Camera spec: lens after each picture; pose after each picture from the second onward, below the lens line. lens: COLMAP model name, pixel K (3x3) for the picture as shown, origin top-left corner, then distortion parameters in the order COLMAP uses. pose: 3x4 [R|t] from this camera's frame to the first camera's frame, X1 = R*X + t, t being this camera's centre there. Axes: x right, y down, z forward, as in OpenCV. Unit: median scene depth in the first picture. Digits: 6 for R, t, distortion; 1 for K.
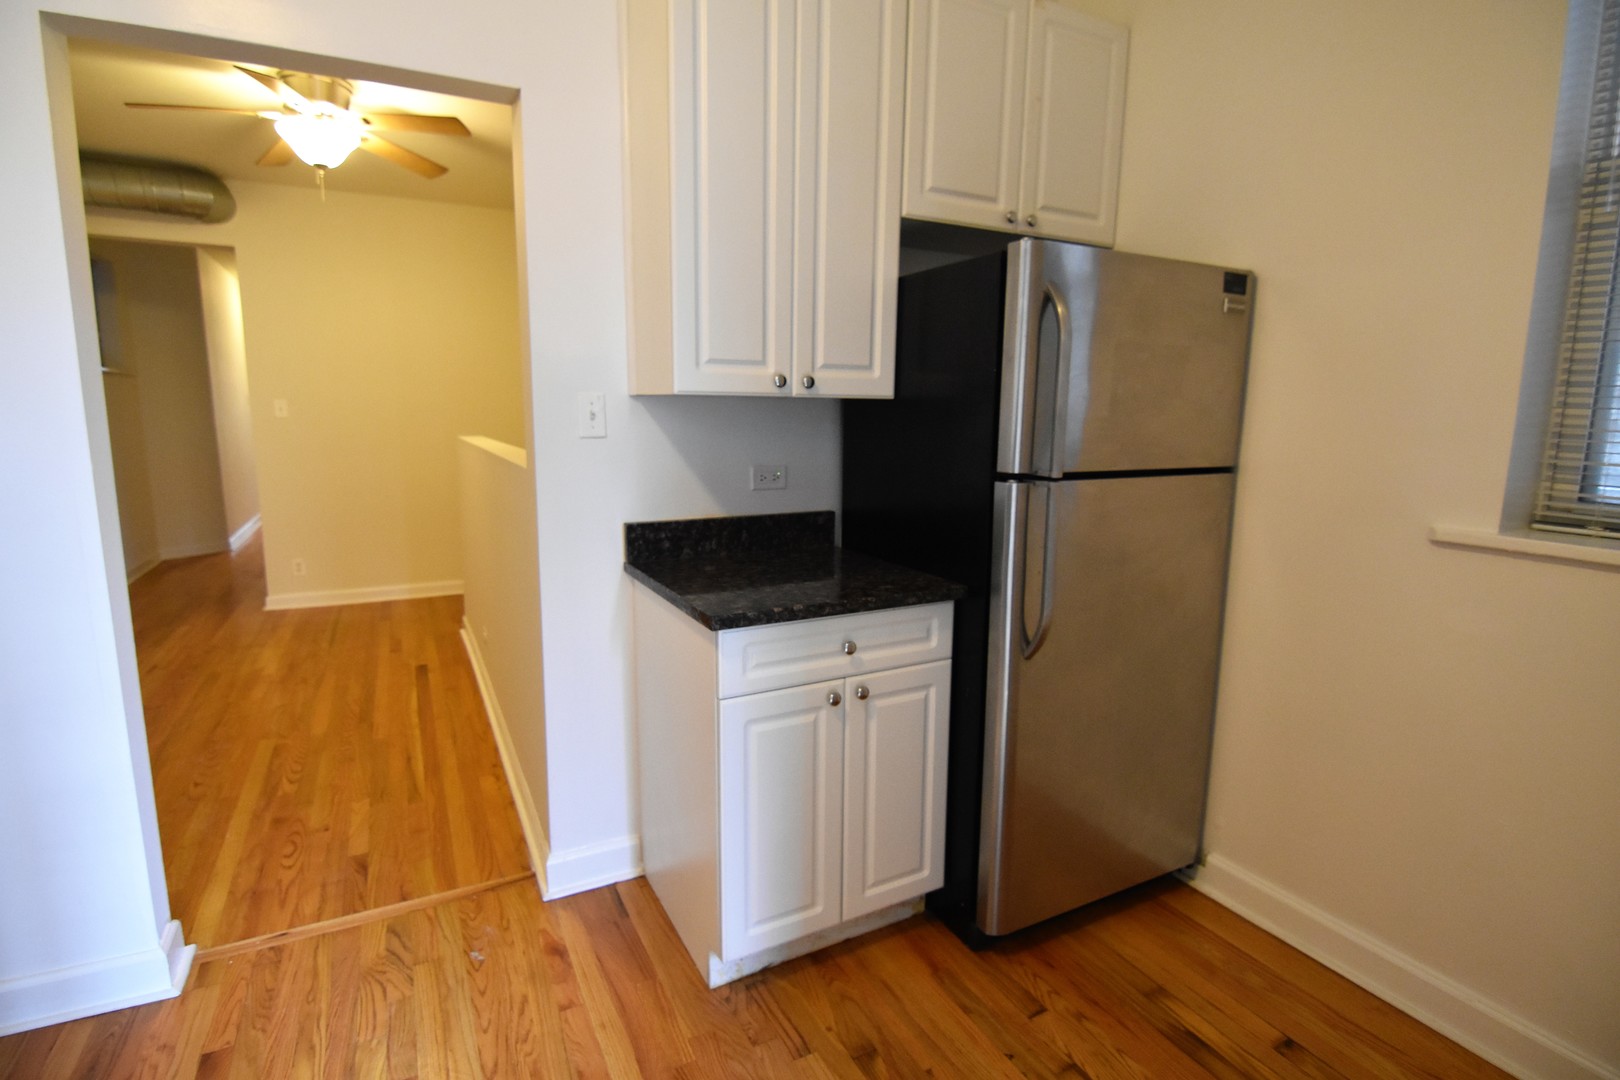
lens RADIAL K [[779.8, 0, 803.7], [0, 779.8, 538.9], [0, 0, 1]] dist [-0.000500, -0.014988]
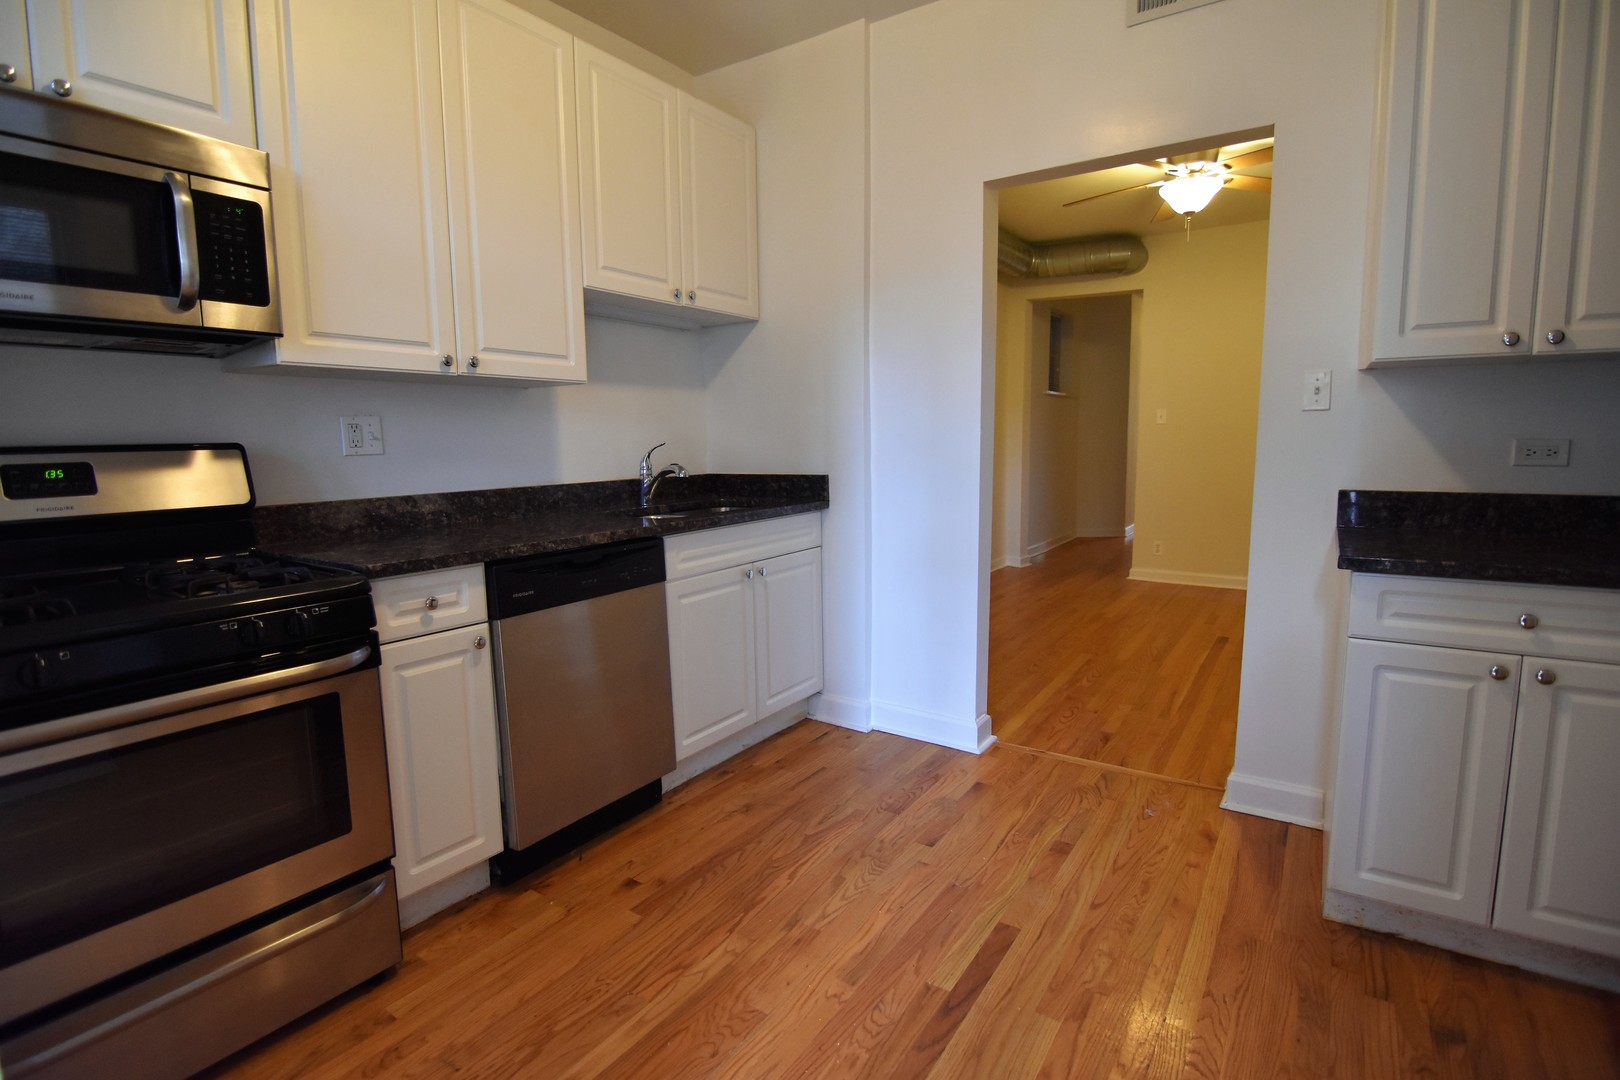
lens RADIAL K [[779.8, 0, 803.7], [0, 779.8, 538.9], [0, 0, 1]] dist [-0.000500, -0.014988]
pose [[0.475036, 0.099713, -0.874299, 0.357853], [-0.124137, 0.991217, 0.045600, 0.089042], [0.871166, 0.086871, 0.483242, -0.151002]]
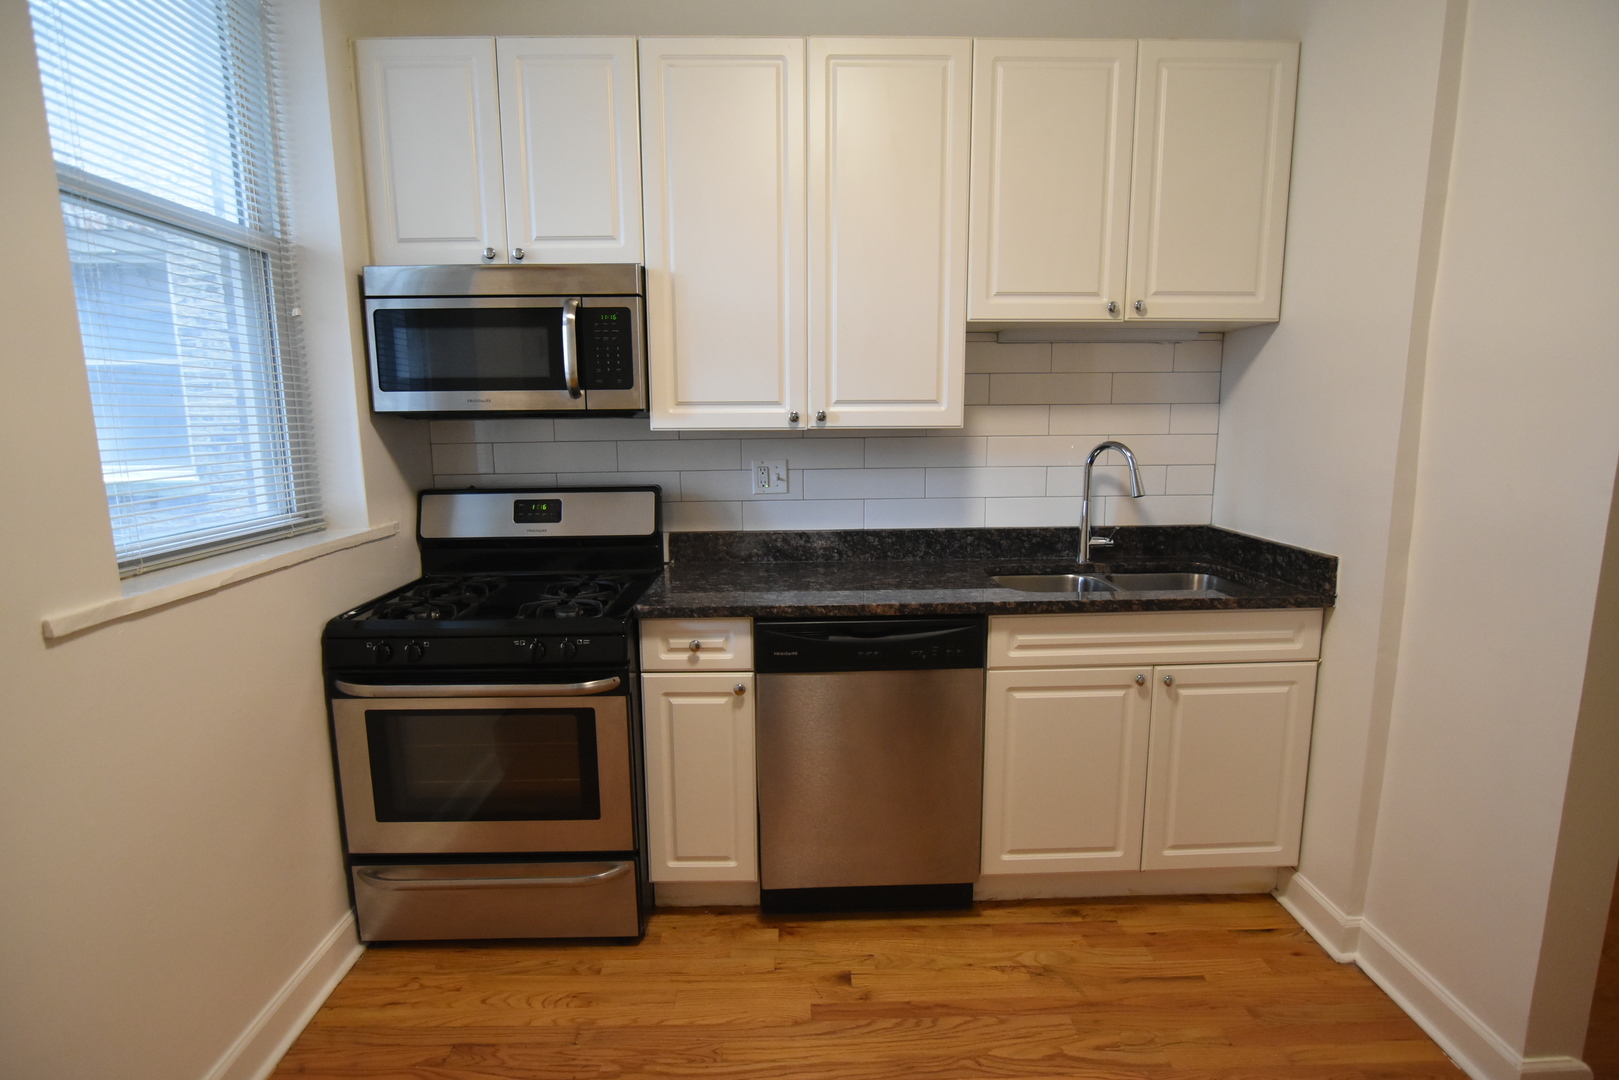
lens RADIAL K [[784.0, 0, 806.0], [0, 784.0, 538.7], [0, 0, 1]] dist [-0.023630, 0.001003]
pose [[-0.438375, 0.137095, -0.888275, 0.204382], [-0.139649, 0.965907, 0.217996, -0.113466], [0.887877, 0.219611, -0.404284, 0.404782]]
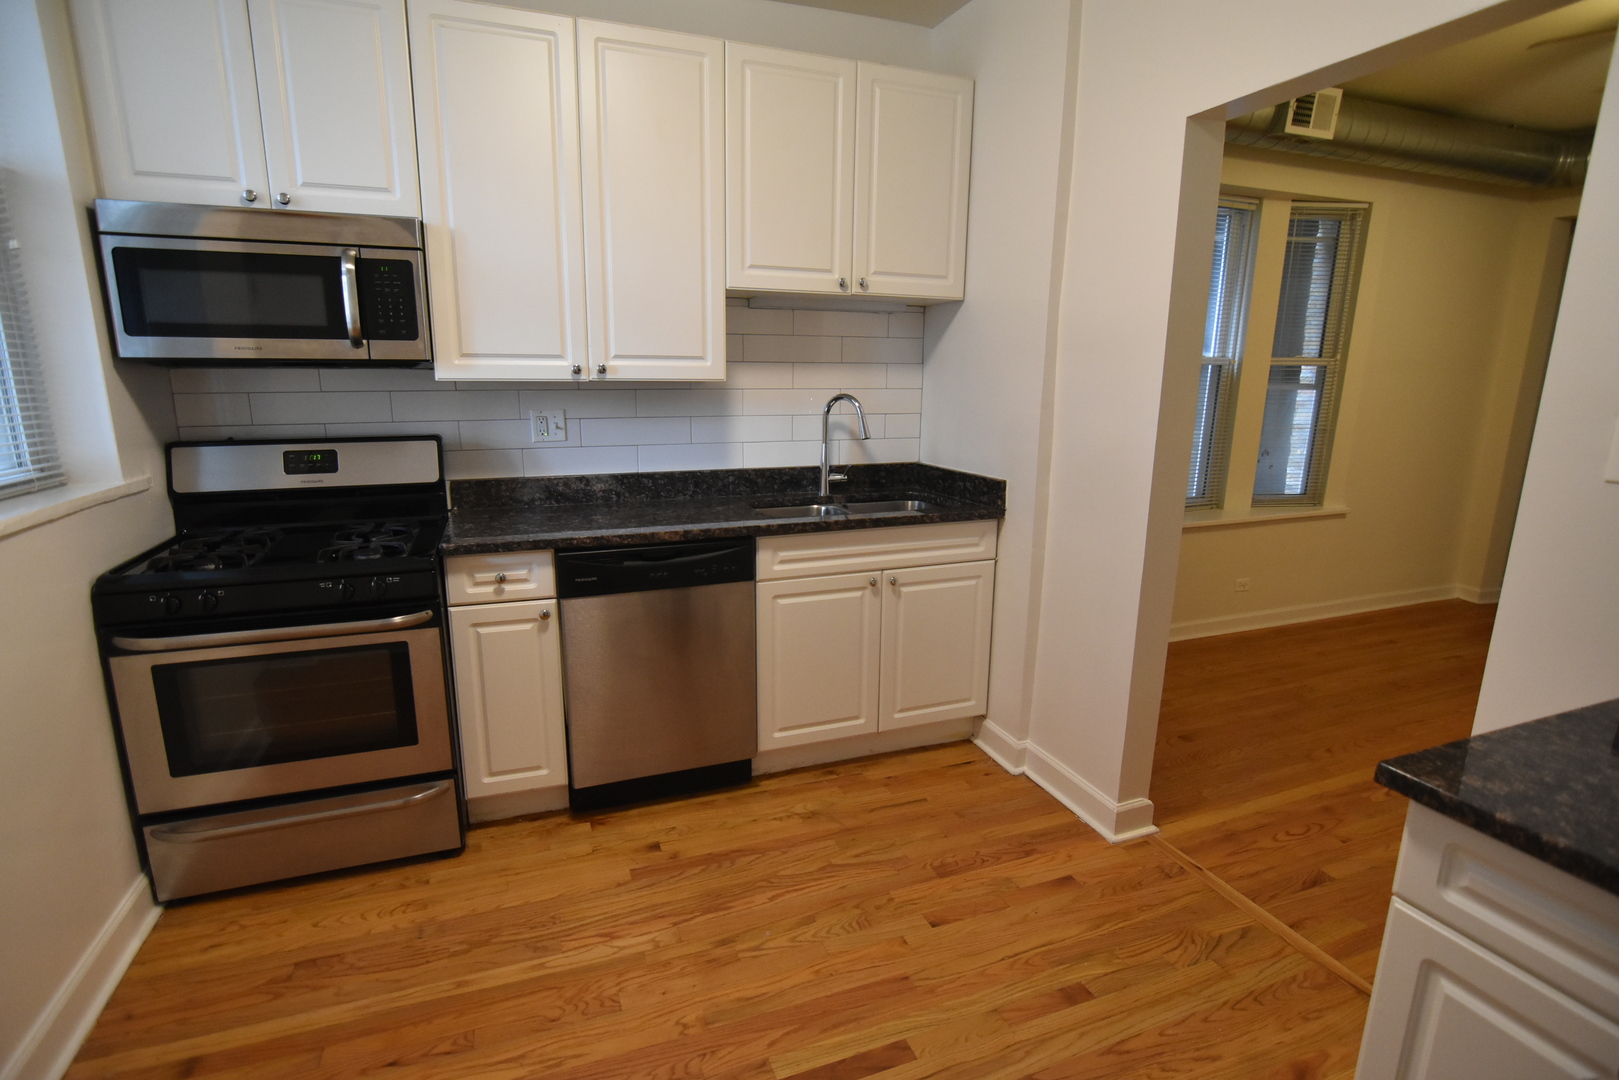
lens RADIAL K [[784.4, 0, 802.0], [0, 784.4, 544.1], [0, 0, 1]] dist [-0.031327, 0.009464]
pose [[-0.116164, 0.204342, -0.971983, 0.398857], [-0.168575, 0.960354, 0.222044, -0.104167], [0.978820, 0.189645, -0.077112, 0.393915]]
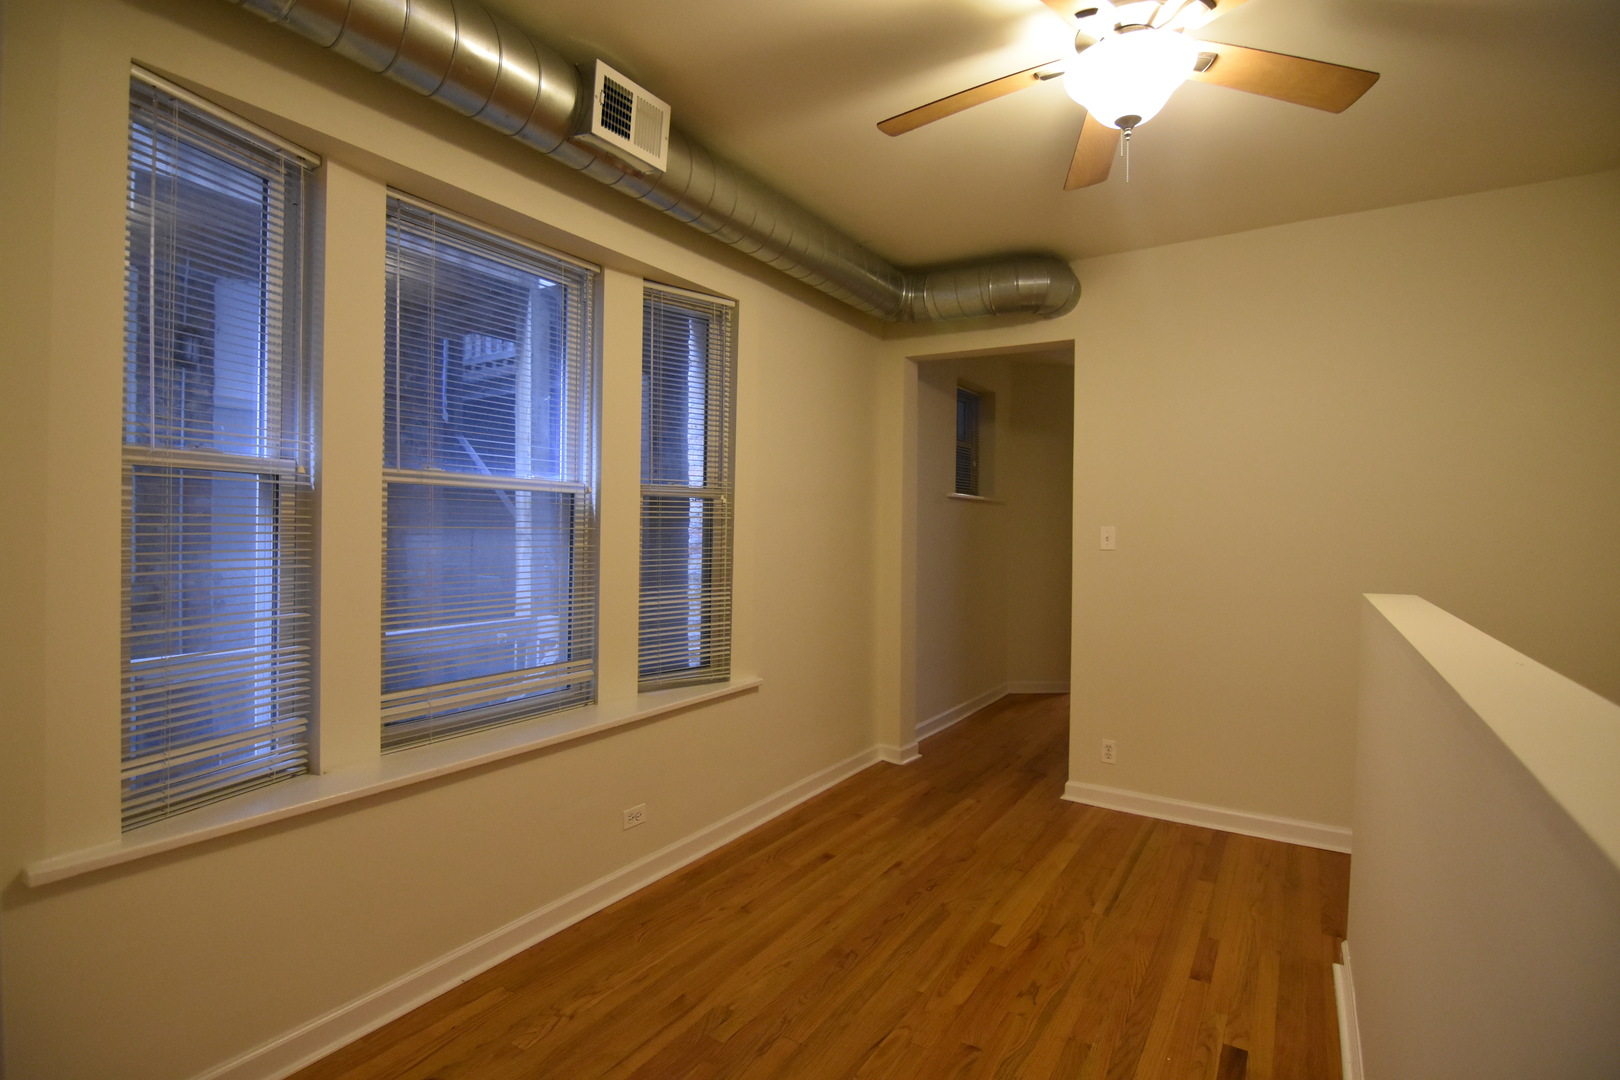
lens RADIAL K [[779.8, 0, 803.7], [0, 779.8, 538.9], [0, 0, 1]] dist [-0.000500, -0.014988]
pose [[0.496314, 0.004522, -0.868132, -0.388442], [-0.143509, 0.986656, -0.076905, -0.159835], [0.856200, 0.162754, 0.490340, 0.905283]]
